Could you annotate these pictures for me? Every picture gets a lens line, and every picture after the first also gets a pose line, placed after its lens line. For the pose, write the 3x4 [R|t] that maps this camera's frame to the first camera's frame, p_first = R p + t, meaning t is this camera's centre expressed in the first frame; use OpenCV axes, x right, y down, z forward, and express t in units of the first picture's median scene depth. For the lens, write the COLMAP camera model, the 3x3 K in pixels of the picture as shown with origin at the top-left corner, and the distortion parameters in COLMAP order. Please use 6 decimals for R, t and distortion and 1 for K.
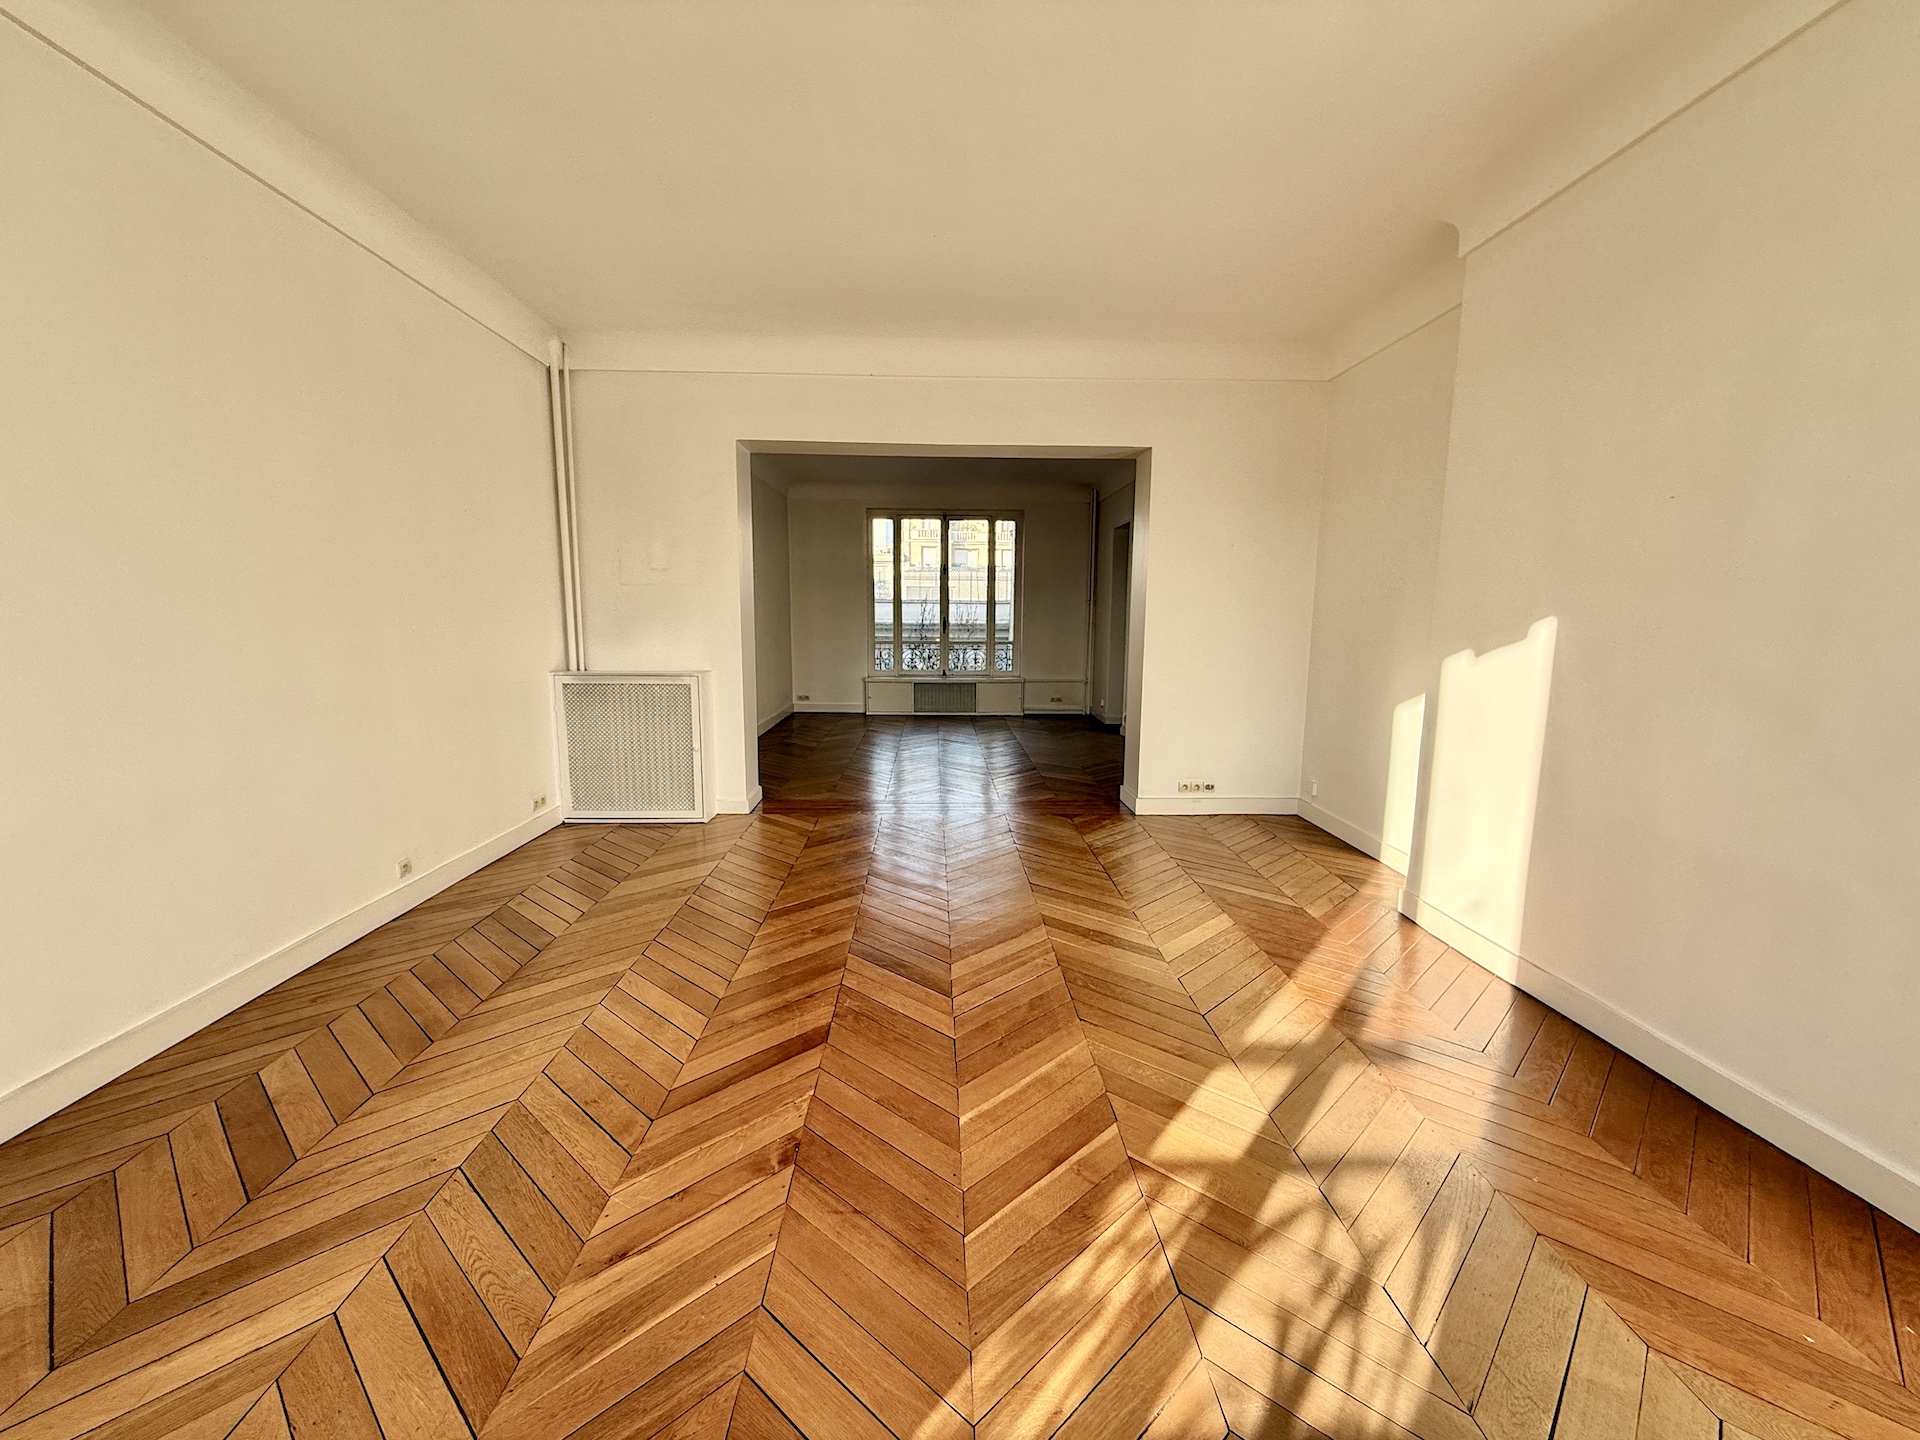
lens RADIAL K [[835.1, 0, 968.5], [0, 835.1, 724.3], [0, 0, 1]] dist [0.000438, 0.000062]
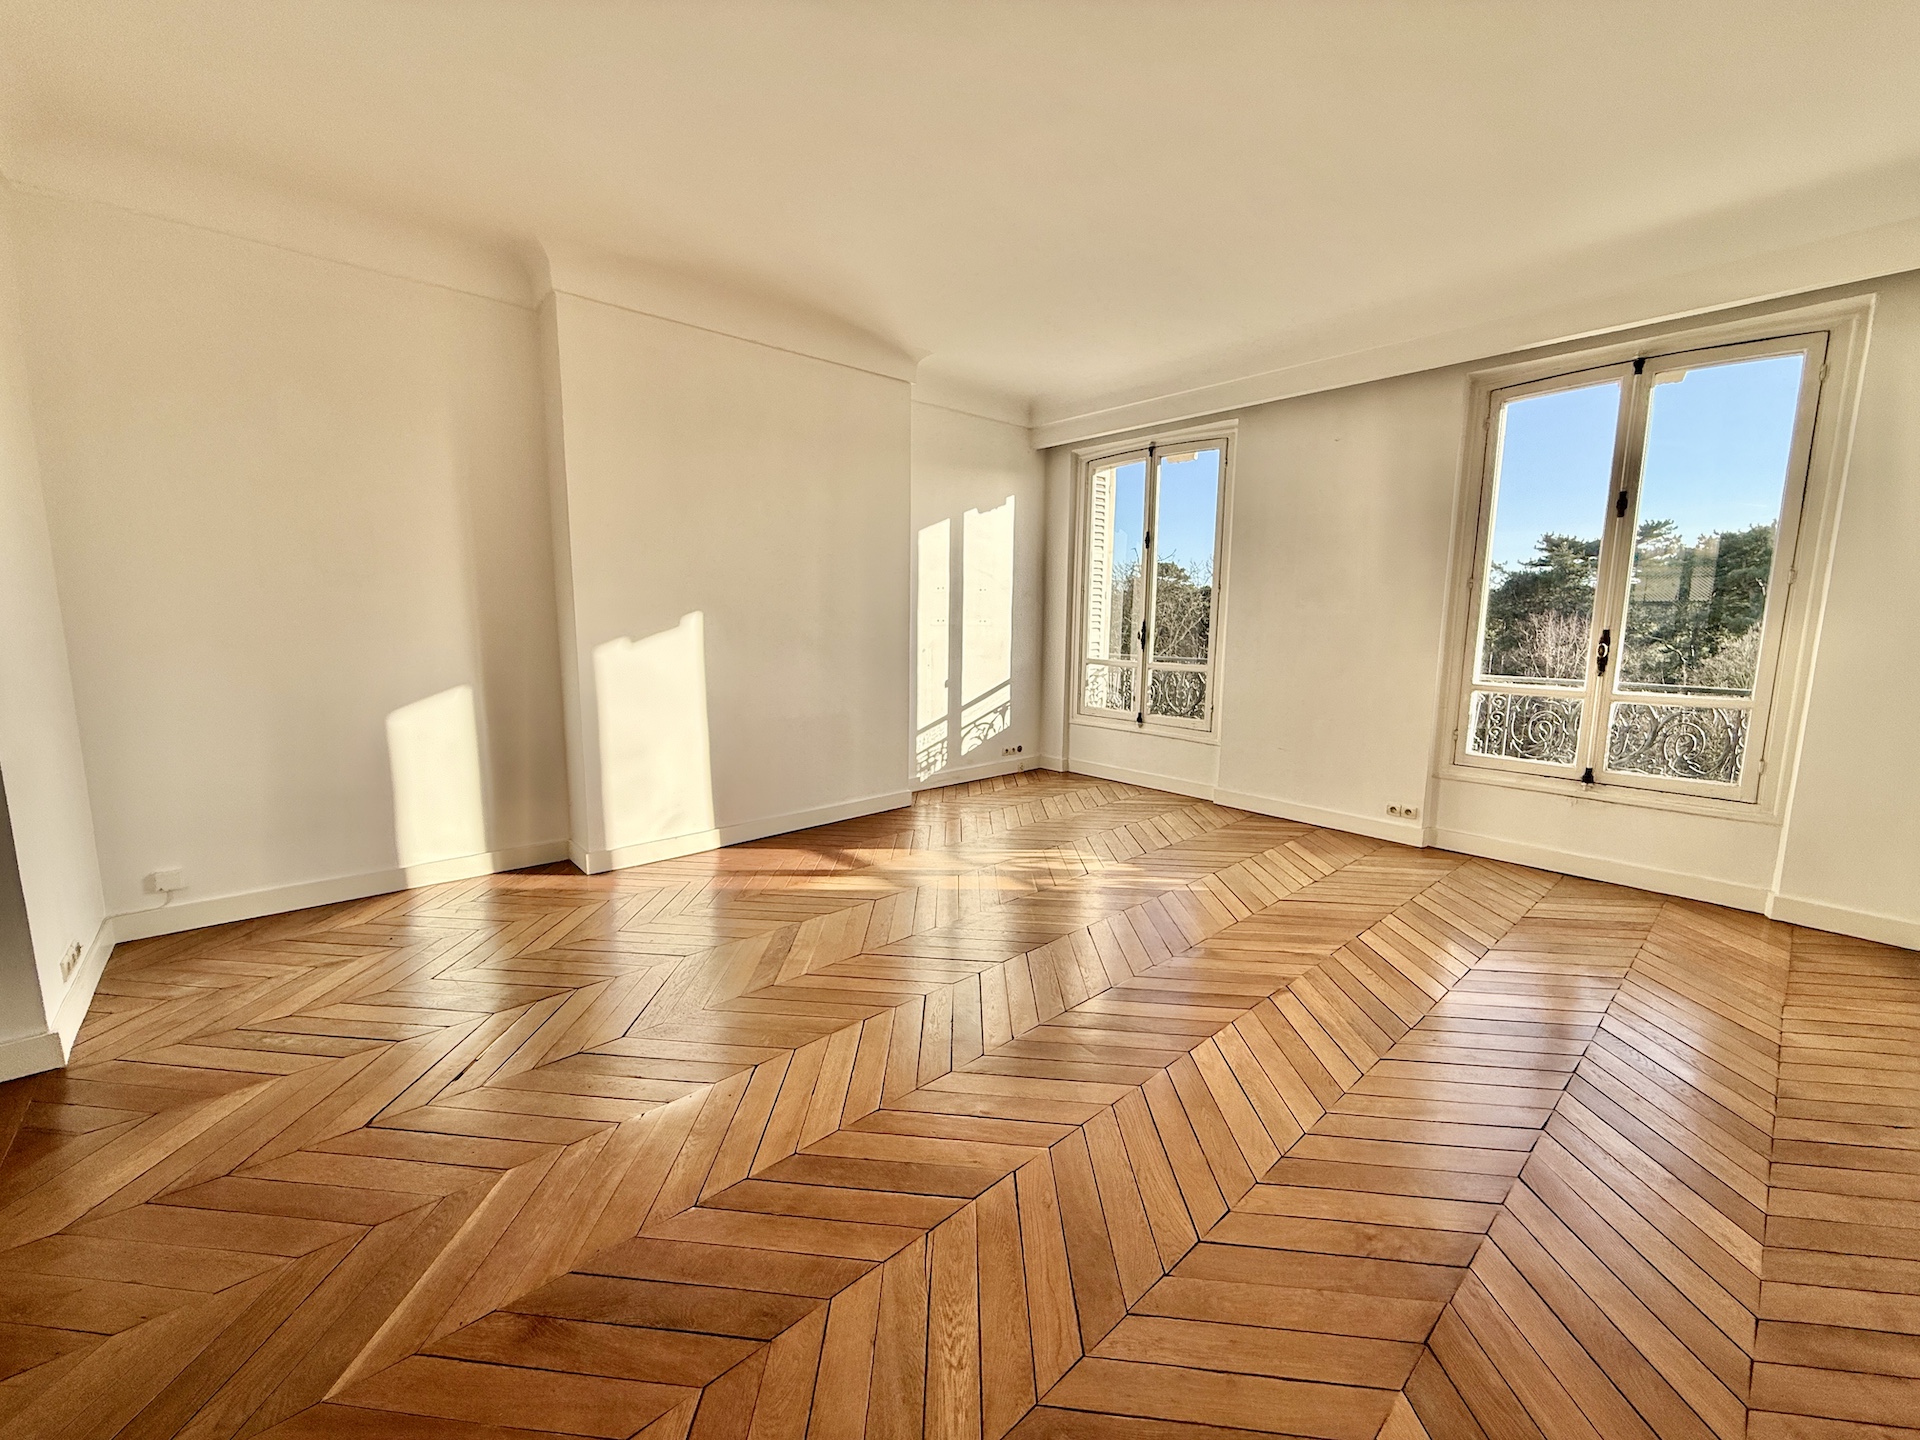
lens RADIAL K [[771.4, 0, 951.7], [0, 771.4, 728.5], [0, 0, 1]] dist [-0.000533, -0.000116]
pose [[-0.671843, -0.124806, 0.730103, -0.670853], [0.073290, 0.969663, 0.233198, -0.213944], [-0.737058, 0.210182, -0.642315, 1.573028]]
